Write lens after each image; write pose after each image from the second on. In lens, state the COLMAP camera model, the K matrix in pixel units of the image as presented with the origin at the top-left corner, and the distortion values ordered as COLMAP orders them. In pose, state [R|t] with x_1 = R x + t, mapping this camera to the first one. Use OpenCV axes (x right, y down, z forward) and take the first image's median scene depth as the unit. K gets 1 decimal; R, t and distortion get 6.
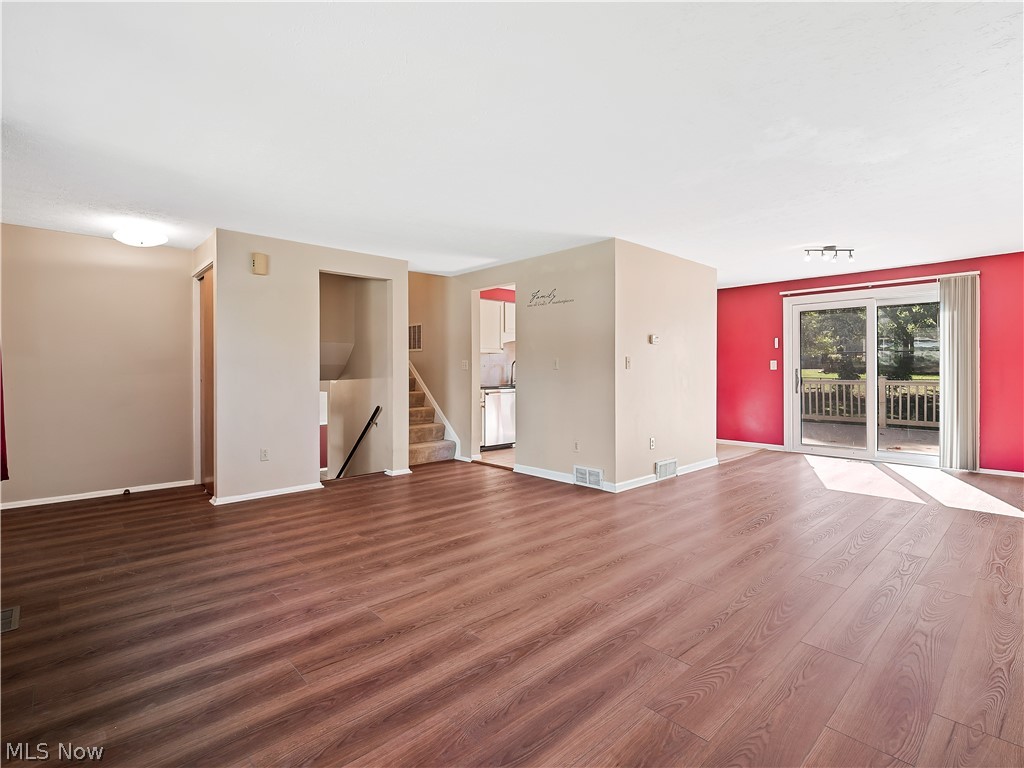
lens RADIAL K [[491.2, 0, 510.8], [0, 491.2, 373.0], [0, 0, 1]] dist [0.001944, 0.000597]
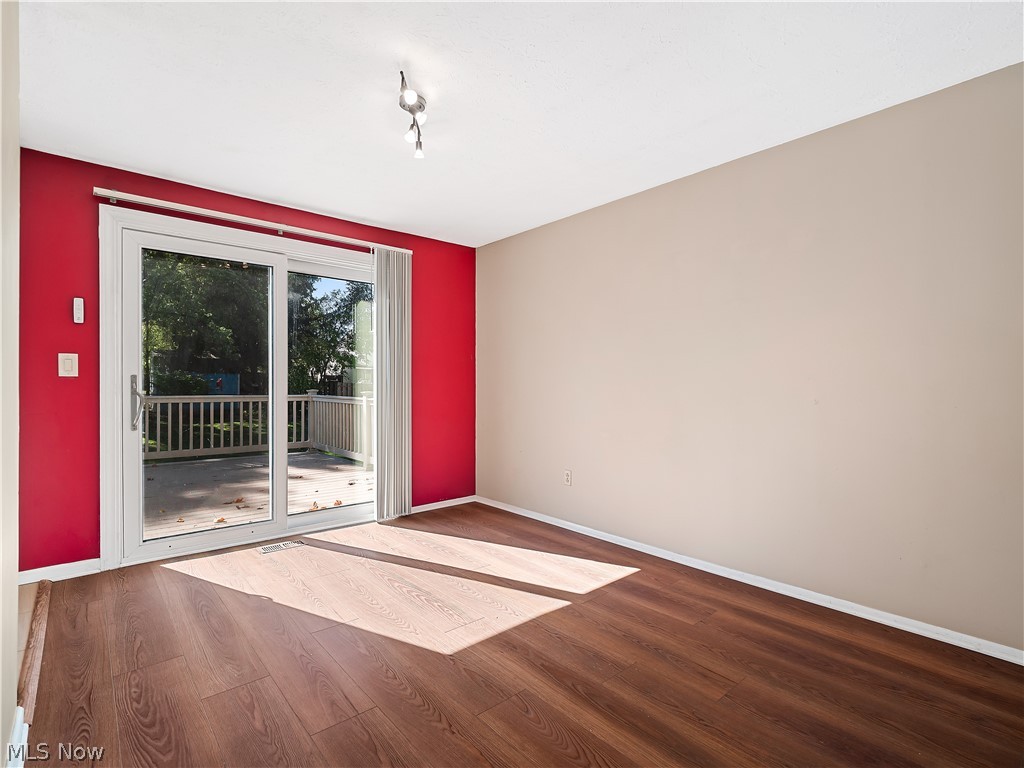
lens RADIAL K [[495.3, 0, 514.1], [0, 495.3, 387.1], [0, 0, 1]] dist [-0.002694, 0.008814]
pose [[0.026860, -0.008619, 0.999602, 0.187840], [0.001559, 0.999962, 0.008580, -0.000539], [-0.999638, 0.001328, 0.026873, 0.851131]]
